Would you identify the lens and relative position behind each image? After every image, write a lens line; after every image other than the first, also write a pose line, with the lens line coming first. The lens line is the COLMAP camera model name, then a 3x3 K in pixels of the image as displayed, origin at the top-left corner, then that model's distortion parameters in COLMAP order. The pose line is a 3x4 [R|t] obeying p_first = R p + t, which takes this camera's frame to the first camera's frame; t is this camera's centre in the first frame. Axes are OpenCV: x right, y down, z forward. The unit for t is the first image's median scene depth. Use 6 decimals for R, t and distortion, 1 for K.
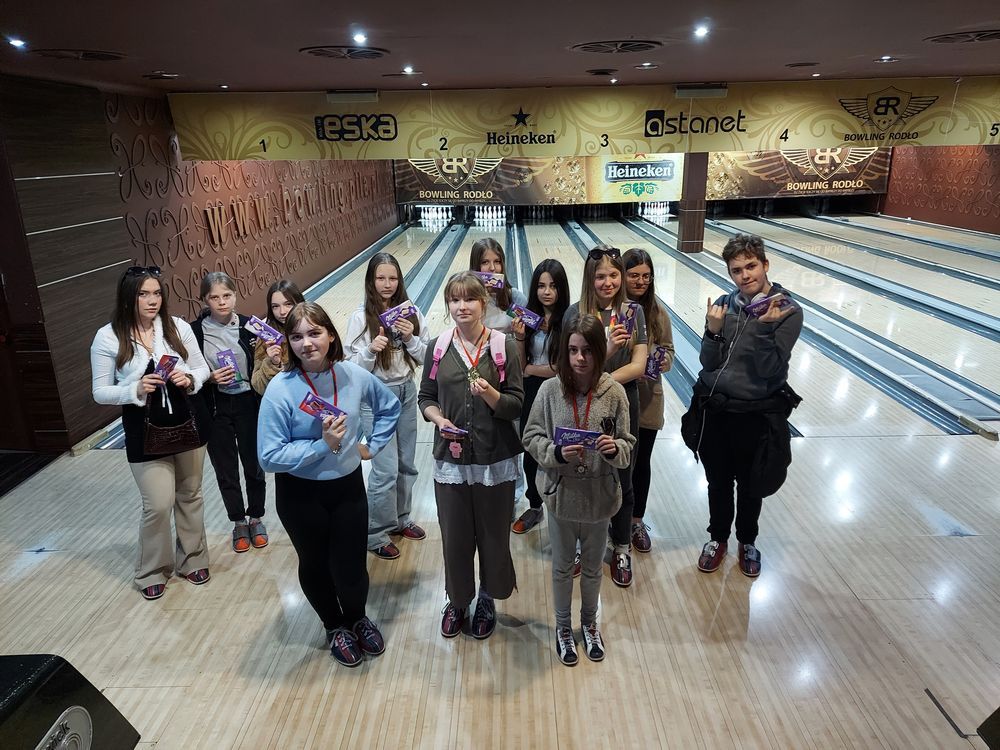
lens RADIAL K [[707.0, 0, 503.3], [0, 707.0, 383.1], [0, 0, 1]] dist [0.089950, -0.091577]
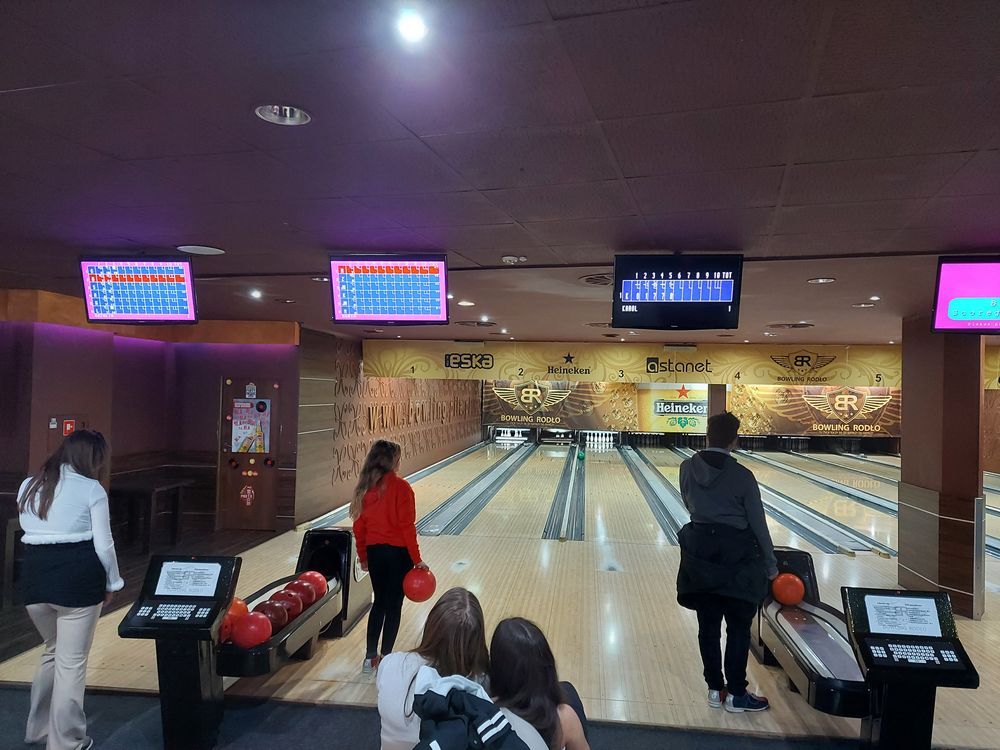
lens RADIAL K [[707.0, 0, 503.3], [0, 707.0, 383.1], [0, 0, 1]] dist [0.089950, -0.091577]
pose [[0.993248, 0.038285, -0.109514, 0.027270], [-0.071739, 0.944549, -0.320439, 0.105306], [0.091173, 0.326132, 0.940917, -0.258347]]
